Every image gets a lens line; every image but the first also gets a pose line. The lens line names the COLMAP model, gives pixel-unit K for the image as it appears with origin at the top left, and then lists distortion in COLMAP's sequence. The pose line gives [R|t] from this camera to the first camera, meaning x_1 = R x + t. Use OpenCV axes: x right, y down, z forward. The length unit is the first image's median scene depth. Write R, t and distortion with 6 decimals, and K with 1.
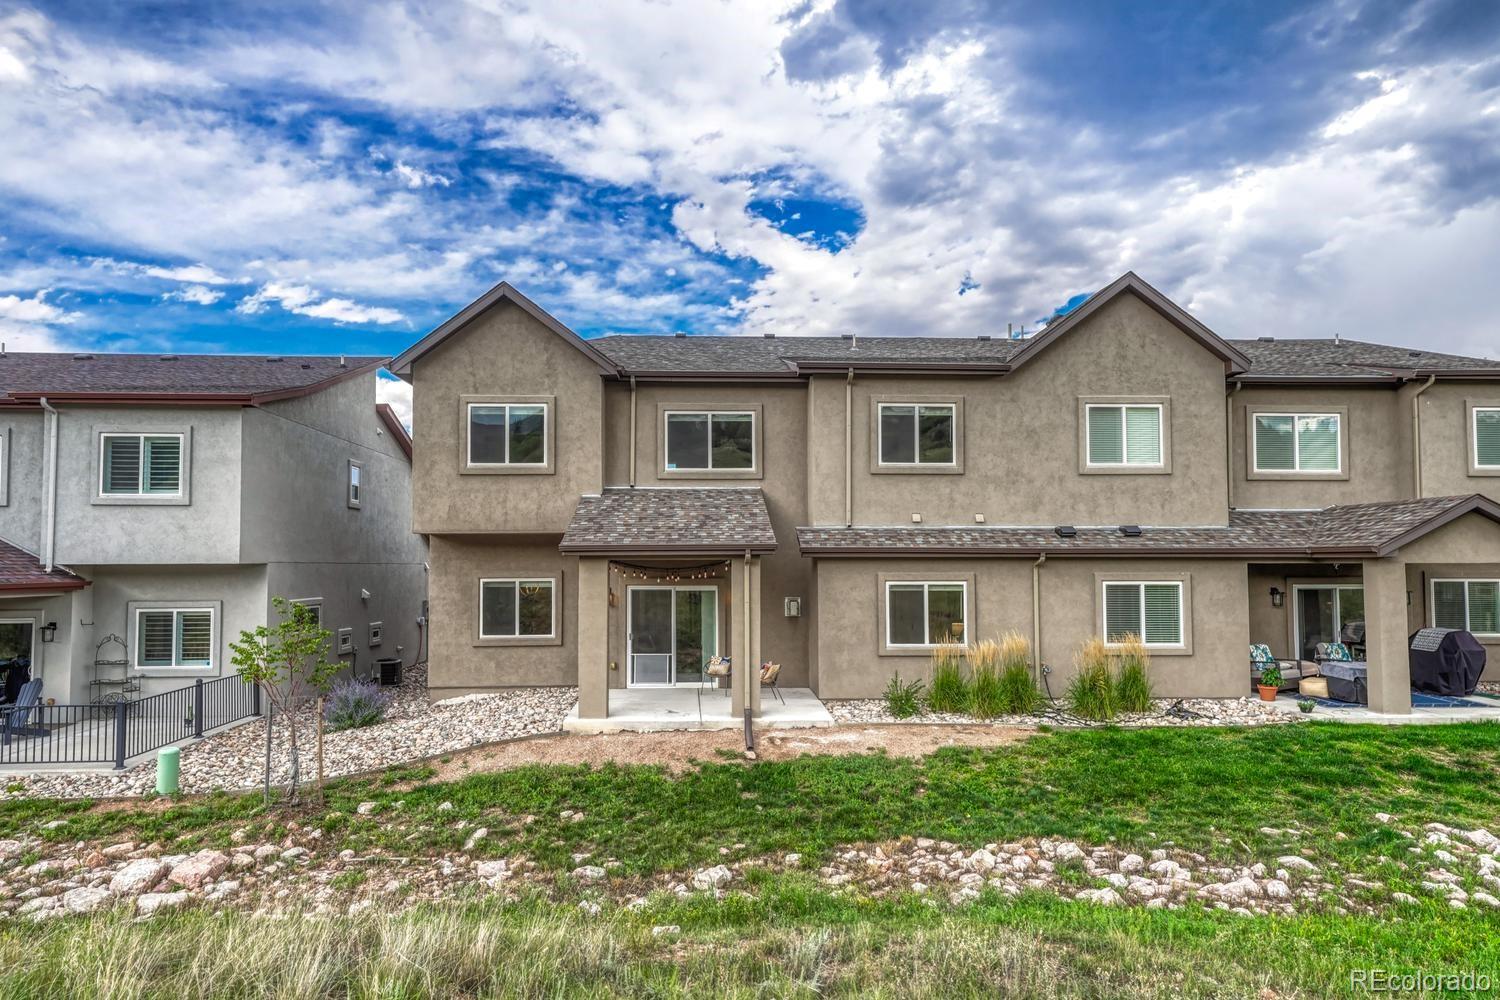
lens RADIAL K [[953.1, 0, 749.4], [0, 953.1, 536.7], [0, 0, 1]] dist [0.041677, -0.027320]
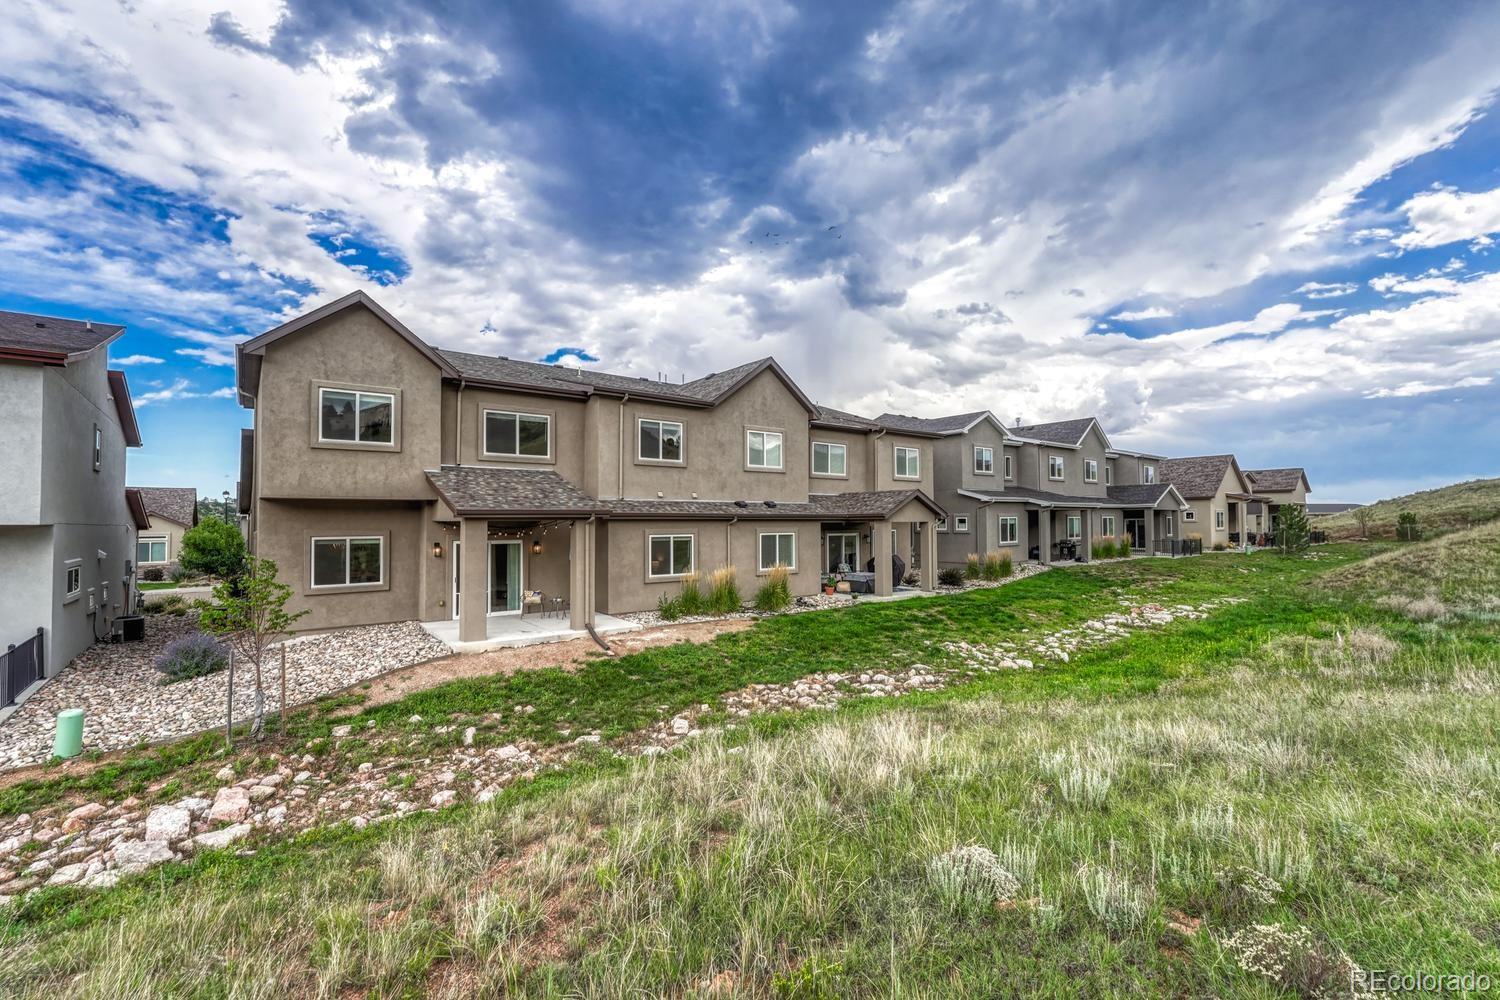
lens RADIAL K [[649.0, 0, 750.0], [0, 649.0, 500.0], [0, 0, 1]] dist [-0.016449, 0.003892]
pose [[0.815878, 0.018285, 0.577935, -0.327372], [-0.011572, 0.999816, -0.015298, 0.004777], [-0.578108, 0.005793, 0.815940, 0.049000]]
